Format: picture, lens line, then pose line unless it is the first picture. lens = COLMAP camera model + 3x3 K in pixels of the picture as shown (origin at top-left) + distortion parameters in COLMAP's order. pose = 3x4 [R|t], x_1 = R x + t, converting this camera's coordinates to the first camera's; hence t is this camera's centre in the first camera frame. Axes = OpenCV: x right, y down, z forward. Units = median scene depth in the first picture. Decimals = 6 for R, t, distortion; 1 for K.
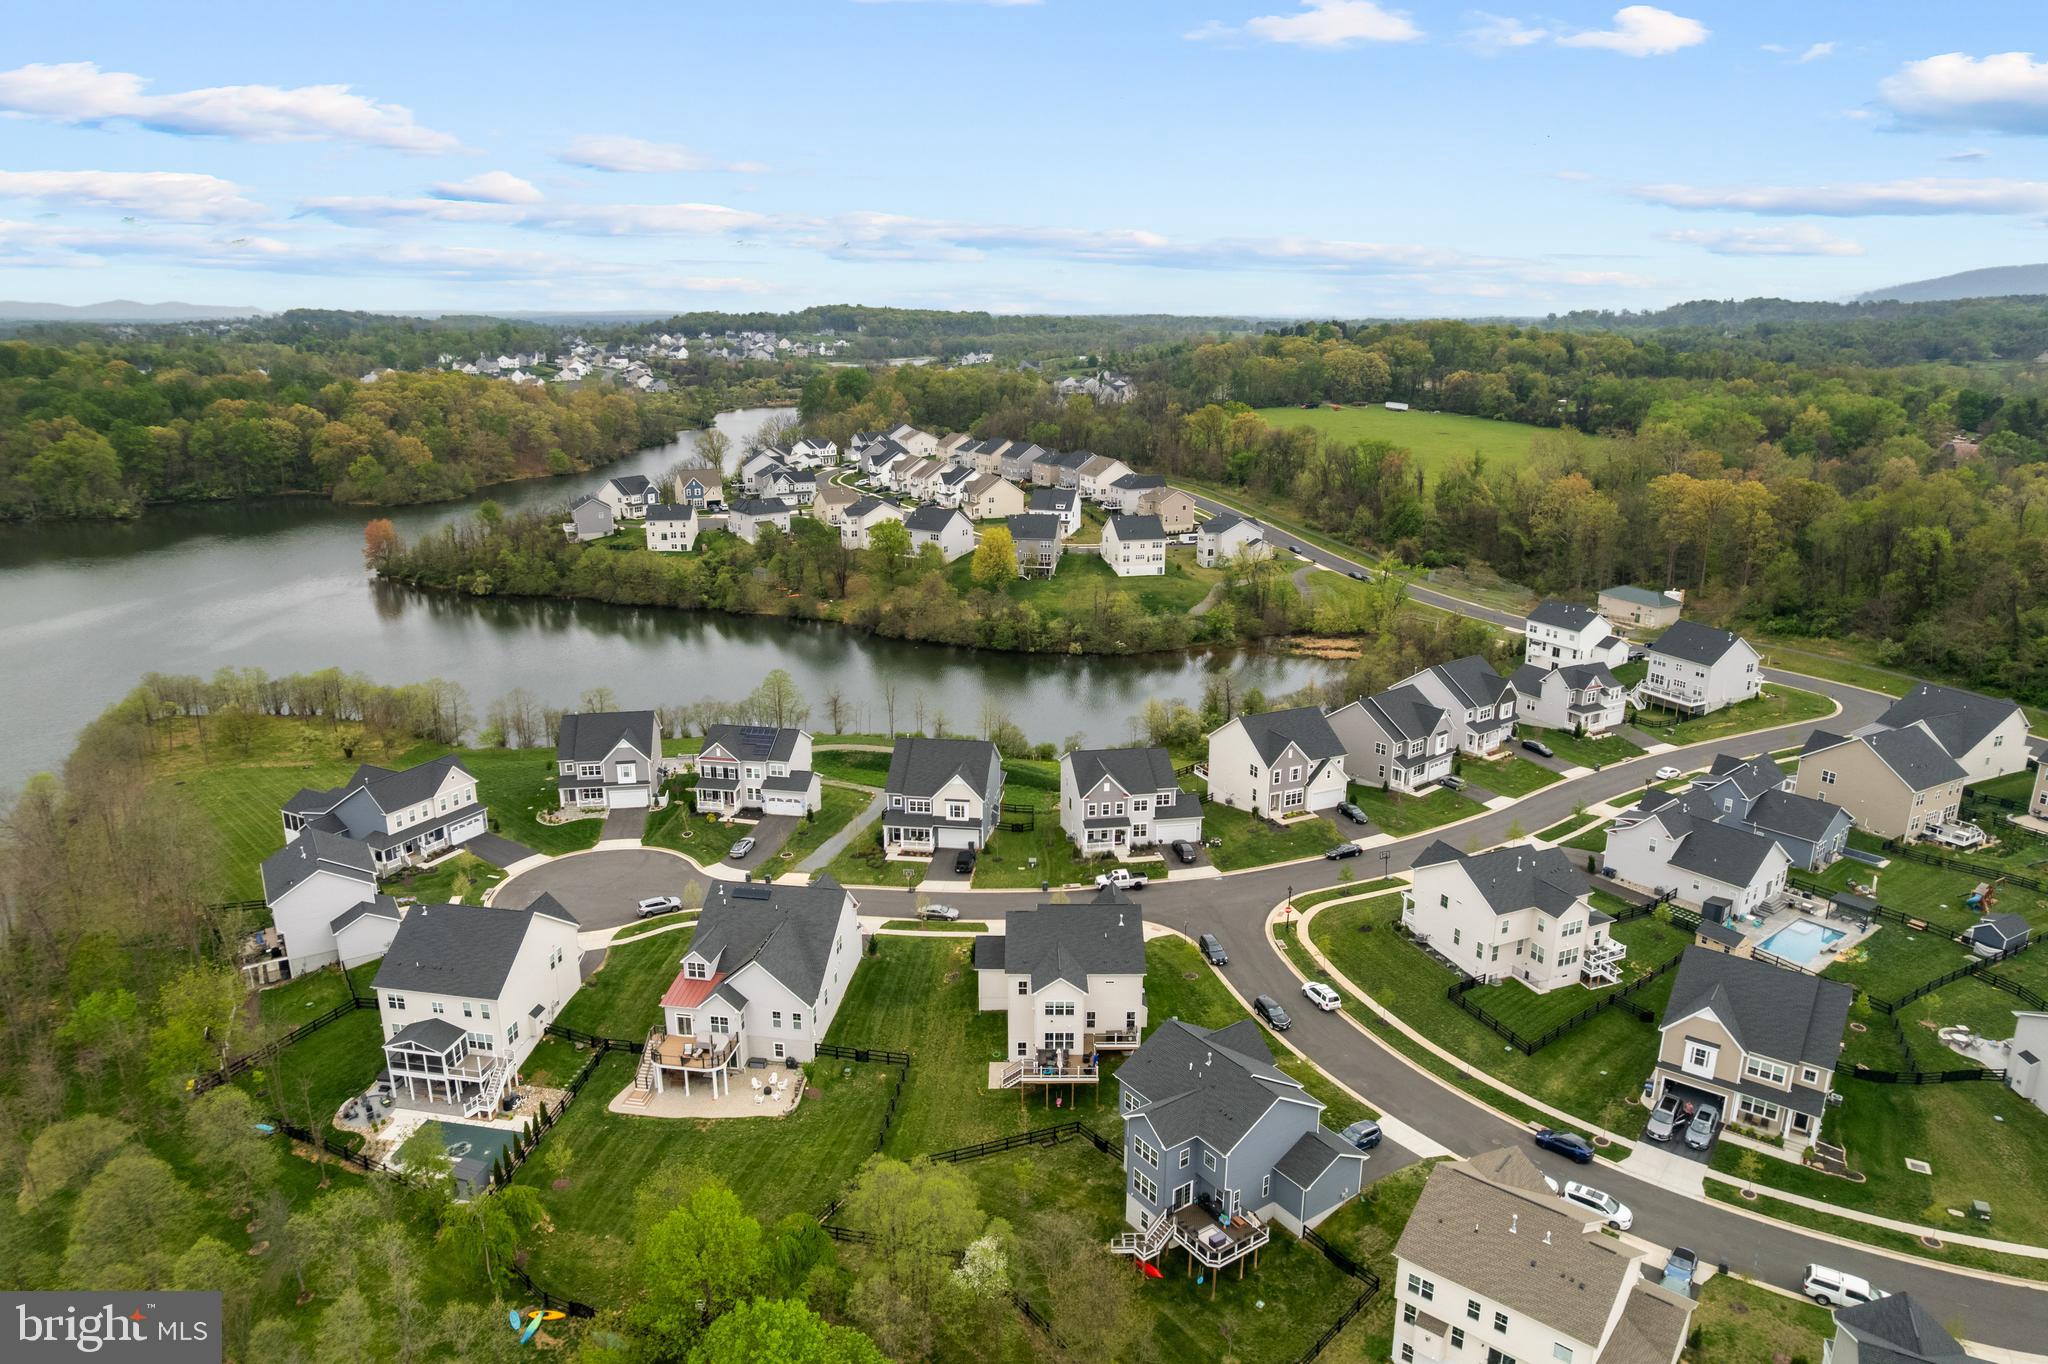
lens RADIAL K [[1312.3, 0, 1028.3], [0, 1312.3, 683.9], [0, 0, 1]] dist [-0.066656, 0.058093]
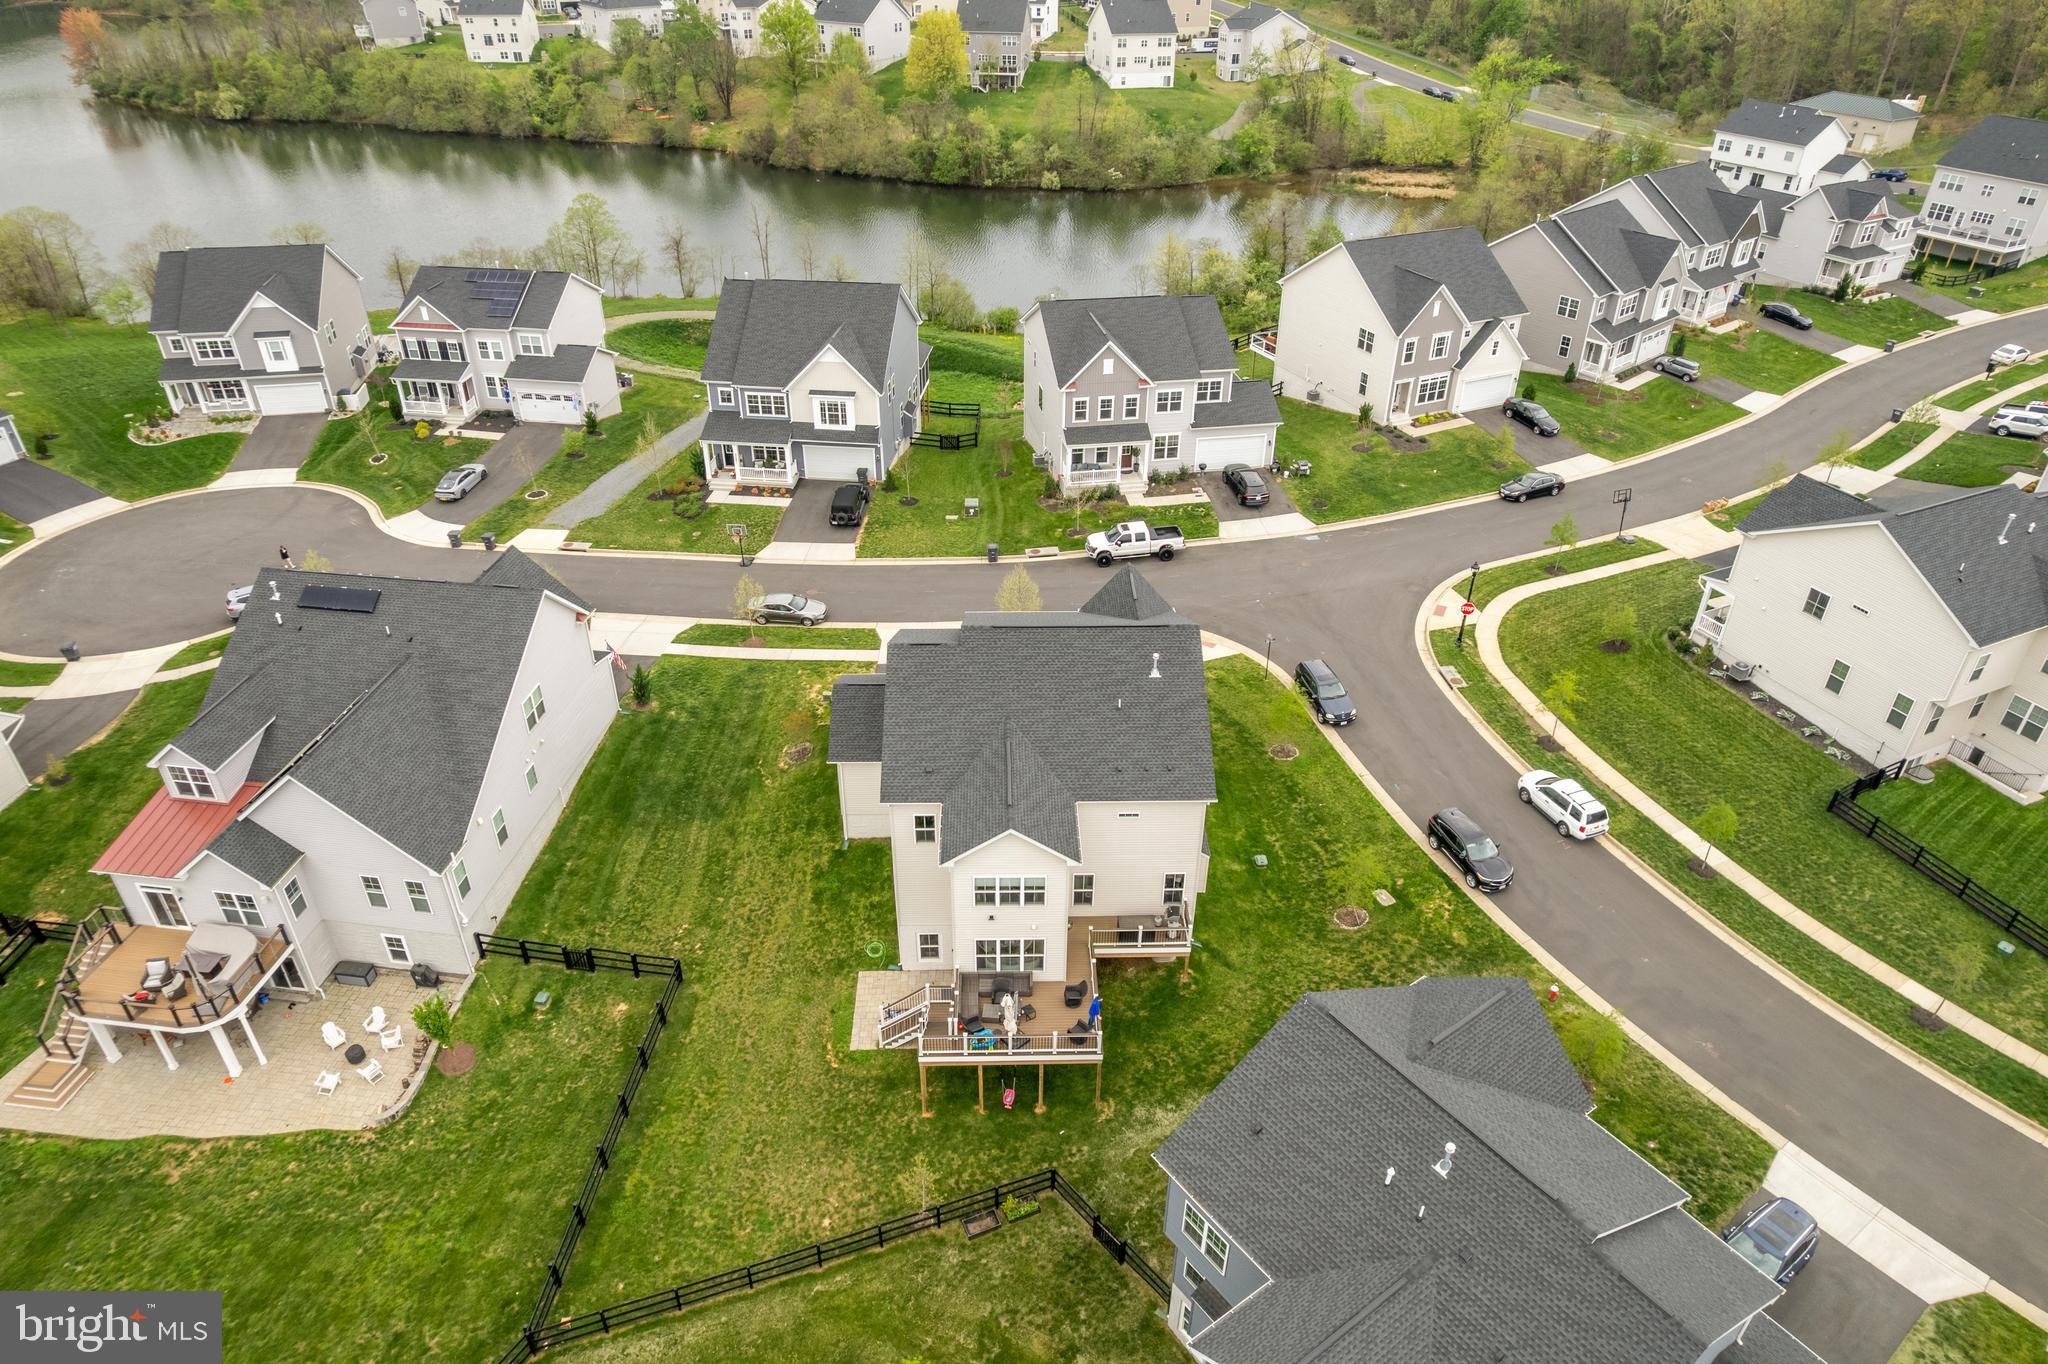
lens RADIAL K [[1312.3, 0, 1028.3], [0, 1312.3, 683.9], [0, 0, 1]] dist [-0.066656, 0.058093]
pose [[0.999802, -0.006681, 0.018734, 0.014762], [0.000895, 0.956055, 0.293185, 0.041760], [-0.019870, -0.293110, 0.955872, 0.408218]]
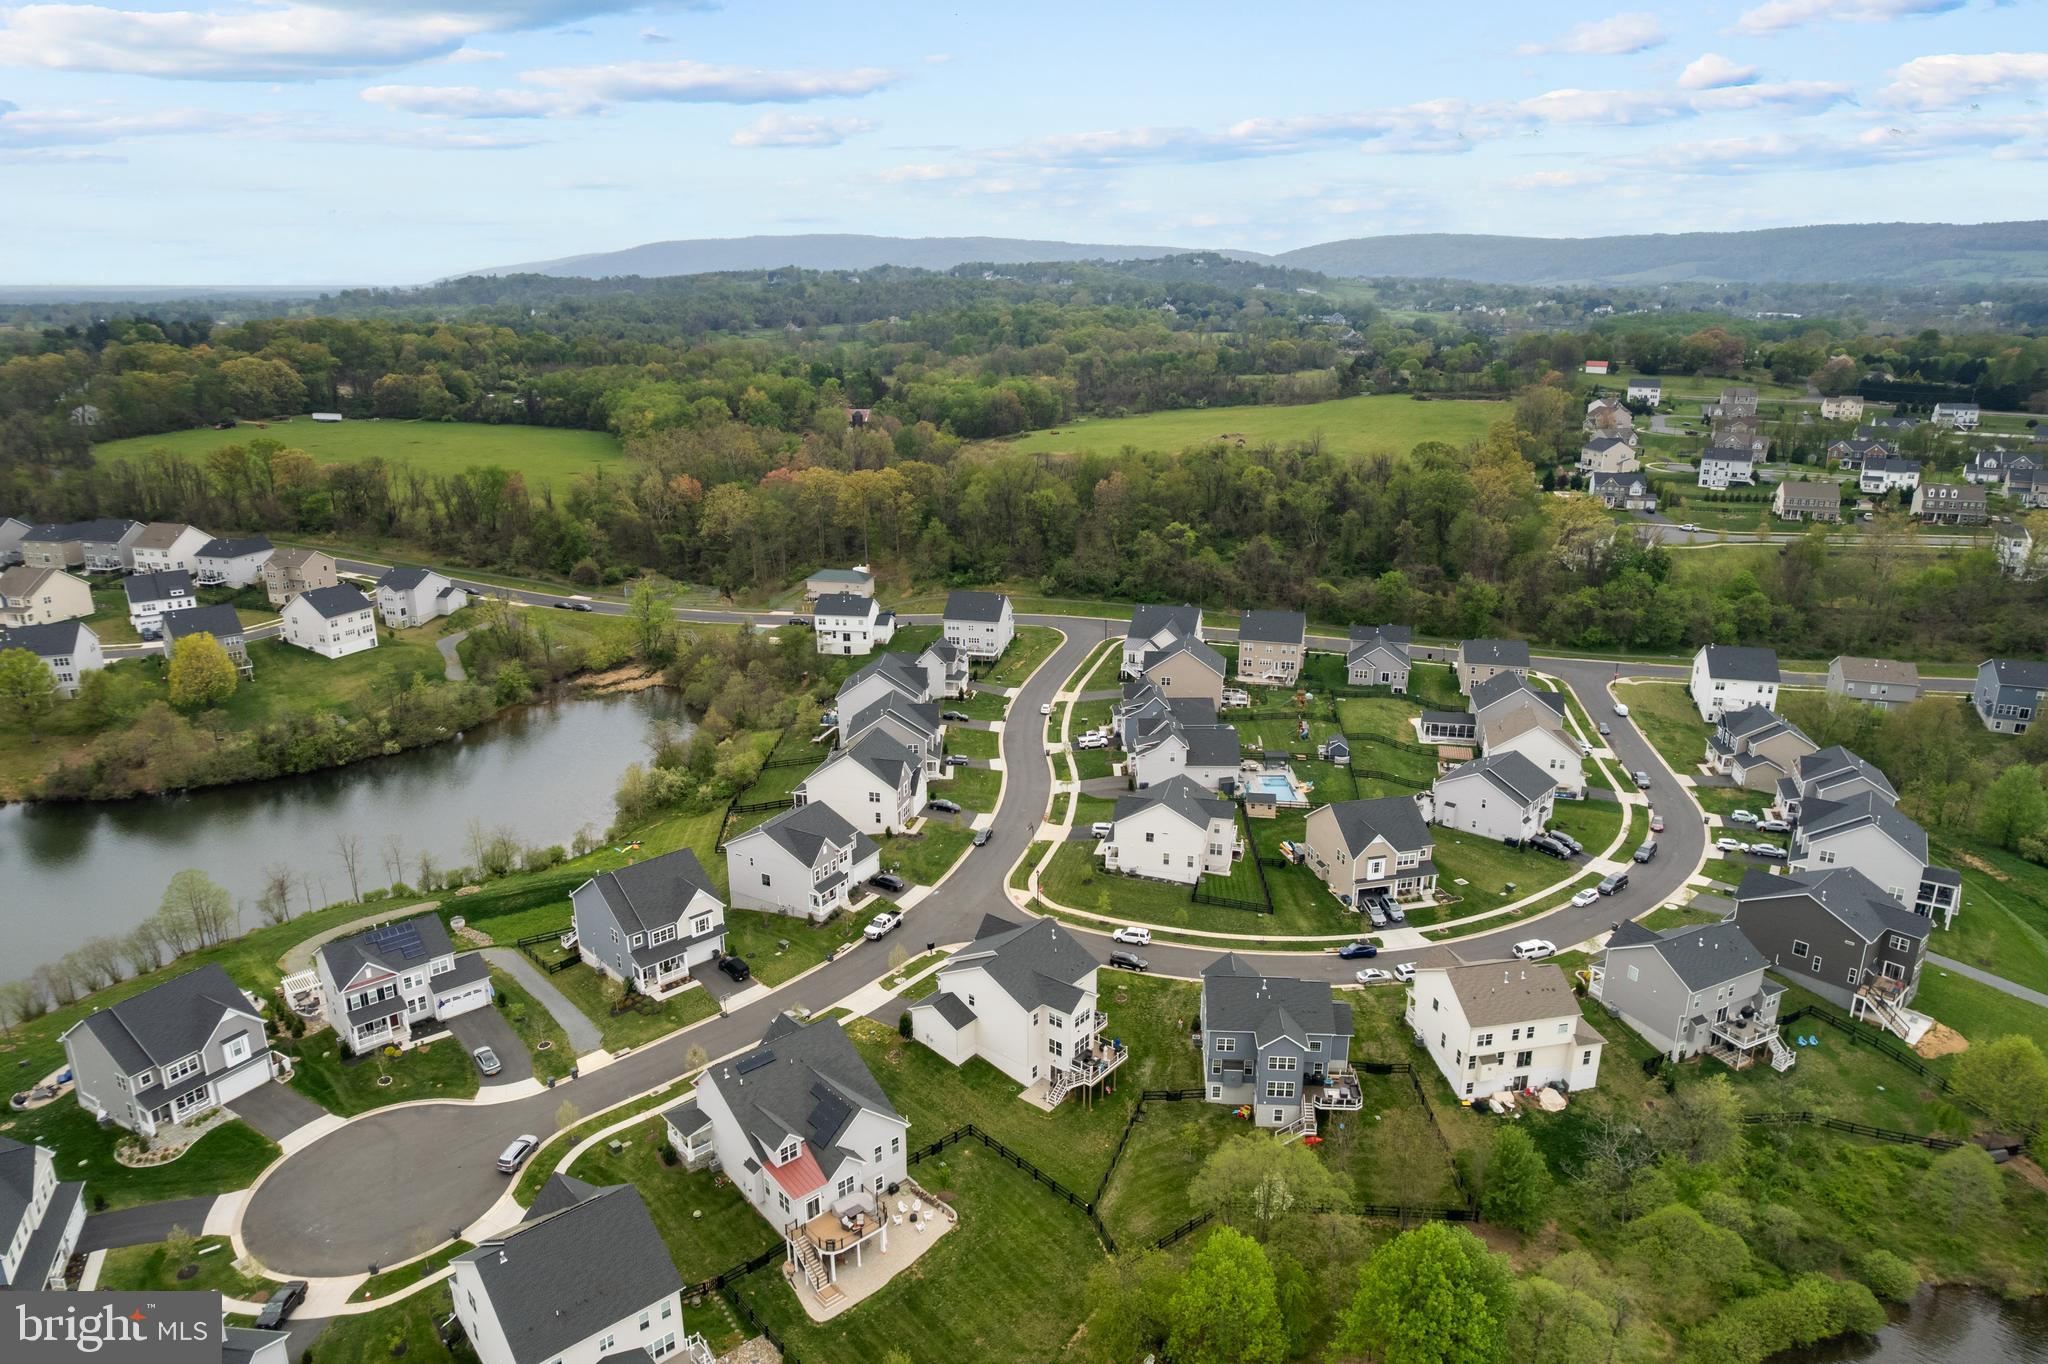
lens RADIAL K [[1312.3, 0, 1028.3], [0, 1312.3, 683.9], [0, 0, 1]] dist [-0.066656, 0.058093]
pose [[0.628266, -0.233978, 0.741981, -0.532585], [0.217846, 0.968461, 0.120937, -0.129155], [-0.746877, 0.085657, 0.659423, 0.153045]]
